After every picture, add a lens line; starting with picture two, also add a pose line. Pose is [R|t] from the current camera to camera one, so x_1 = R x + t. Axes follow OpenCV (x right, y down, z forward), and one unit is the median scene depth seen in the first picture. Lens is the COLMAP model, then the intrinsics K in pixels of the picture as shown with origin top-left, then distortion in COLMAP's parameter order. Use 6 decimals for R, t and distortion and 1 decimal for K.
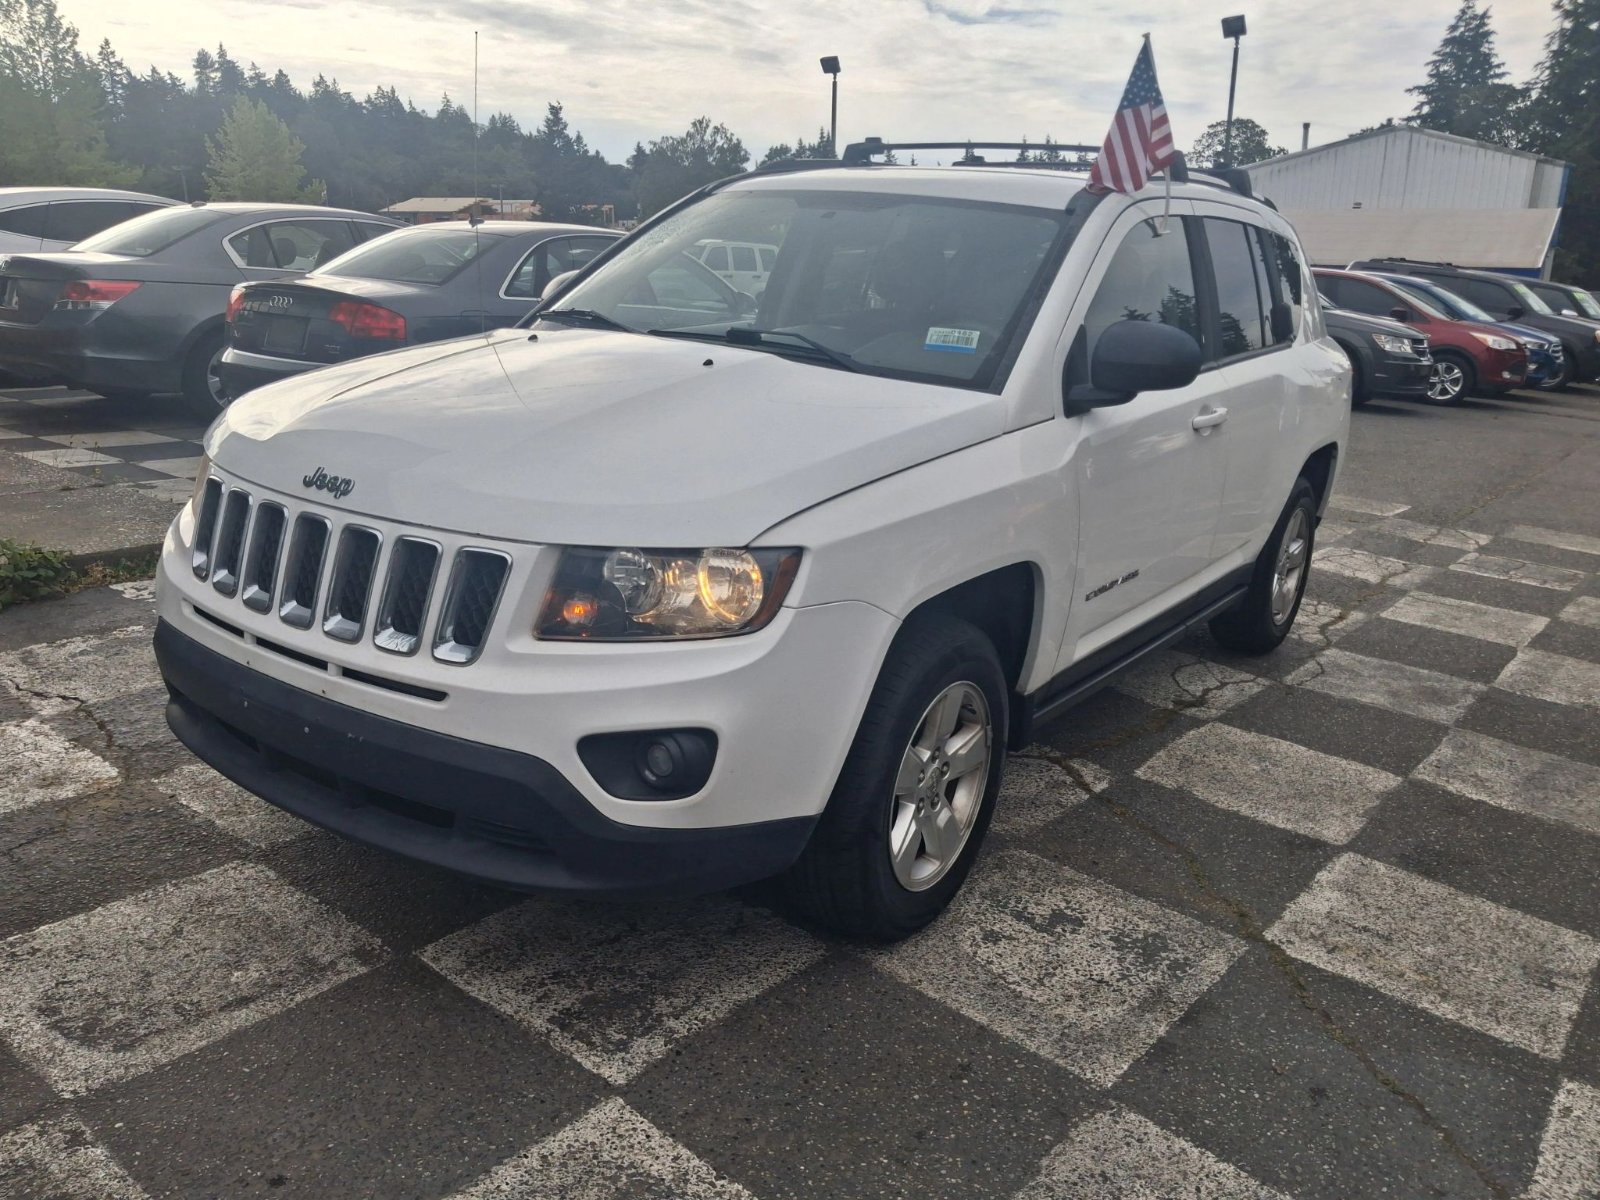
lens RADIAL K [[1264.6, 0, 823.5], [0, 1264.6, 622.6], [0, 0, 1]] dist [0.017555, -0.027460]
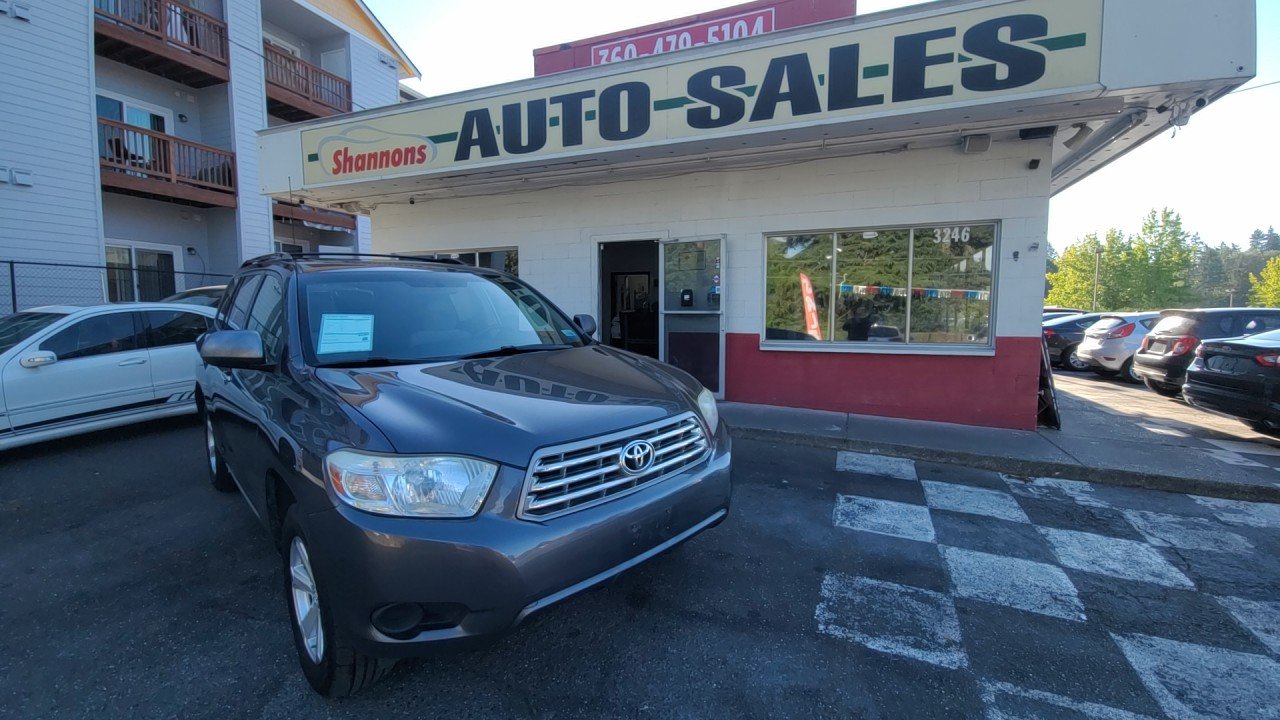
lens RADIAL K [[520.4, 0, 648.9], [0, 520.4, 358.8], [0, 0, 1]] dist [0.012348, -0.008702]
pose [[0.287453, 0.066373, -0.955492, -0.021340], [-0.281164, 0.959492, -0.017935, 0.026792], [0.915597, 0.273805, 0.294470, -0.155399]]
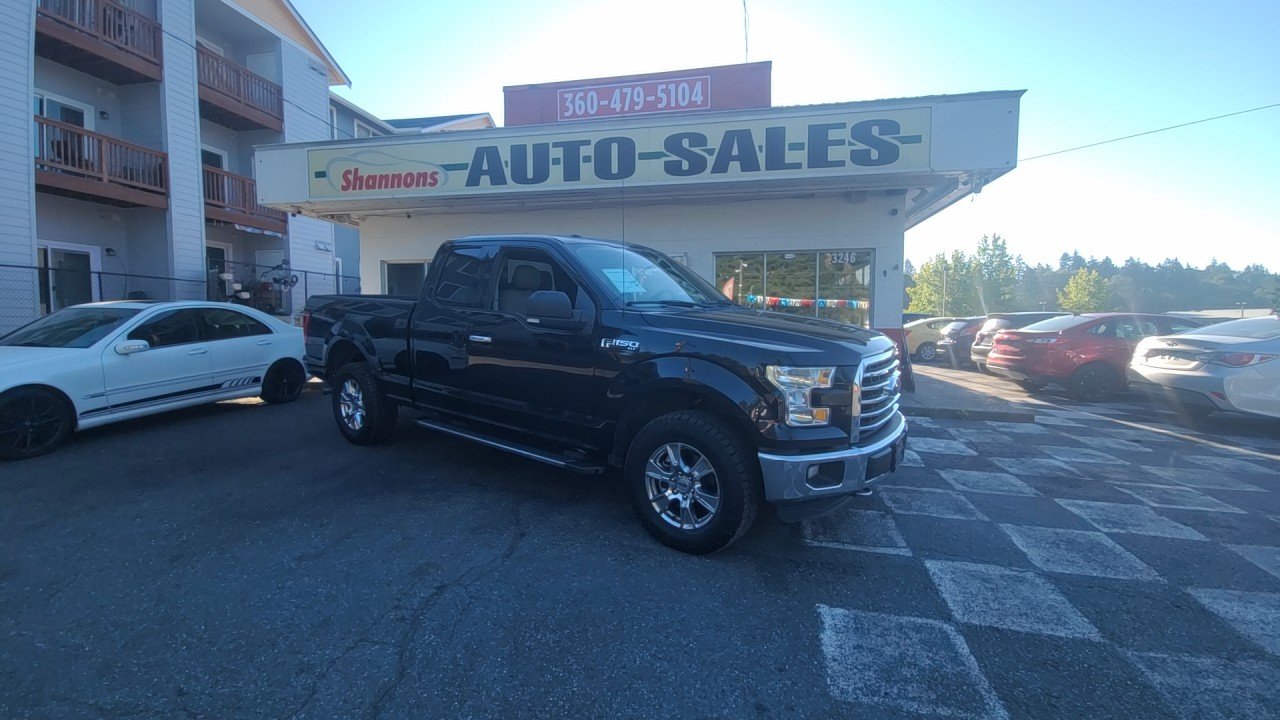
lens RADIAL K [[520.4, 0, 650.5], [0, 520.4, 358.5], [0, 0, 1]] dist [0.012348, -0.008702]
pose [[0.462257, 0.043085, -0.885699, 0.336926], [-0.256637, 0.962574, -0.087118, 0.212077], [0.848797, 0.267574, 0.456014, -0.578570]]
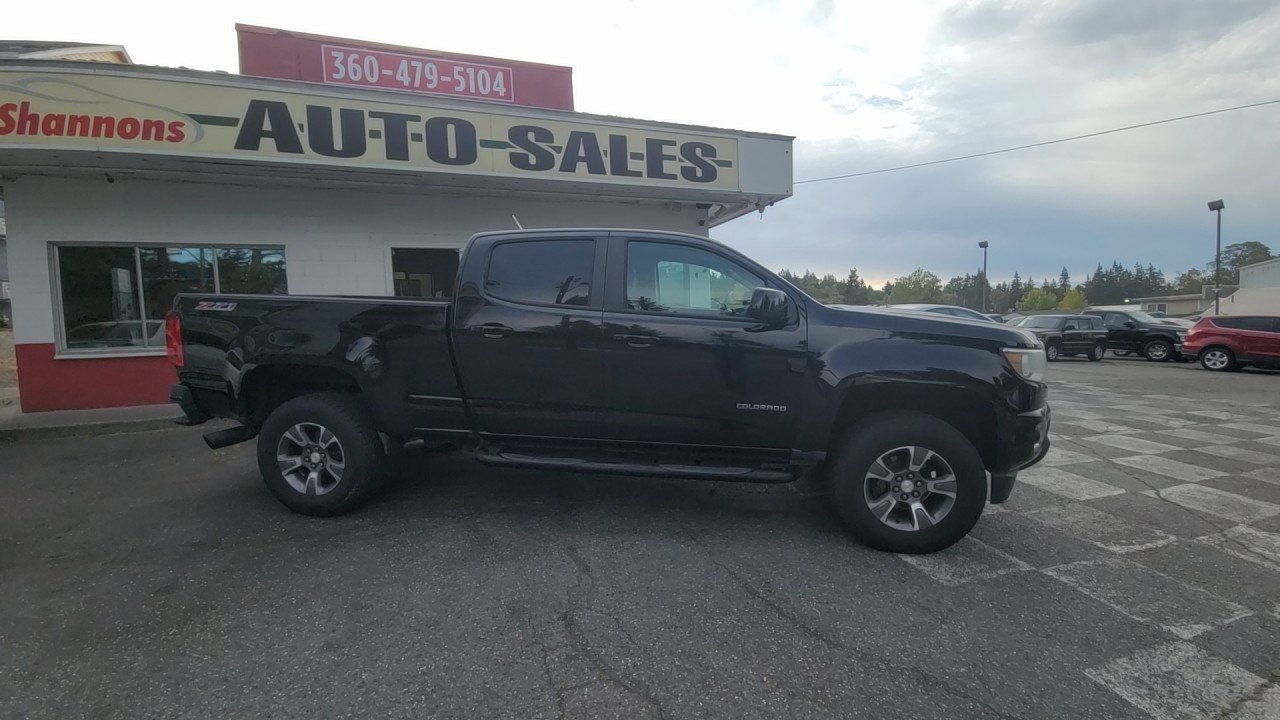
lens RADIAL K [[520.4, 0, 652.3], [0, 520.4, 356.2], [0, 0, 1]] dist [0.012348, -0.008702]
pose [[0.846630, -0.004334, -0.532164, -0.001232], [-0.117653, 0.973700, -0.195105, 0.333314], [0.519014, 0.227792, 0.823854, -0.962571]]
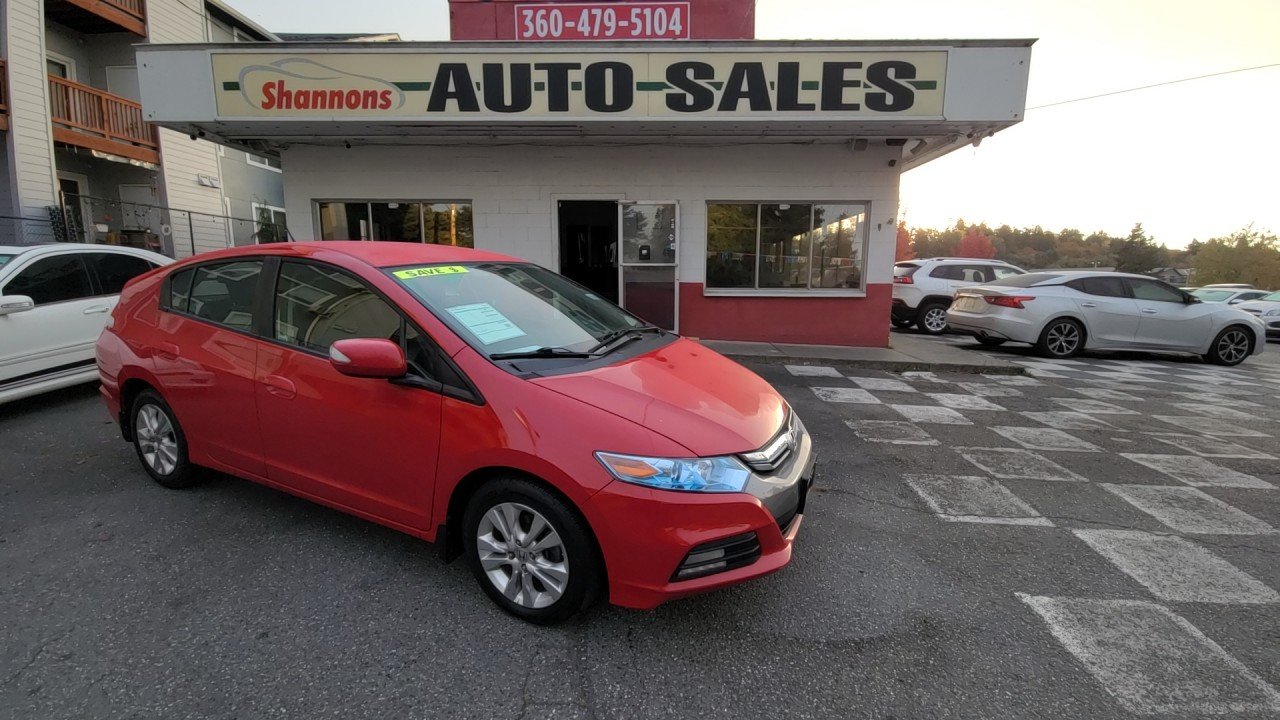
lens RADIAL K [[520.4, 0, 650.8], [0, 520.4, 357.3], [0, 0, 1]] dist [0.012348, -0.008702]
pose [[0.597278, 0.108959, -0.794599, 0.039698], [-0.235460, 0.970894, -0.043855, 0.266637], [0.766693, 0.213290, 0.605549, -0.760304]]
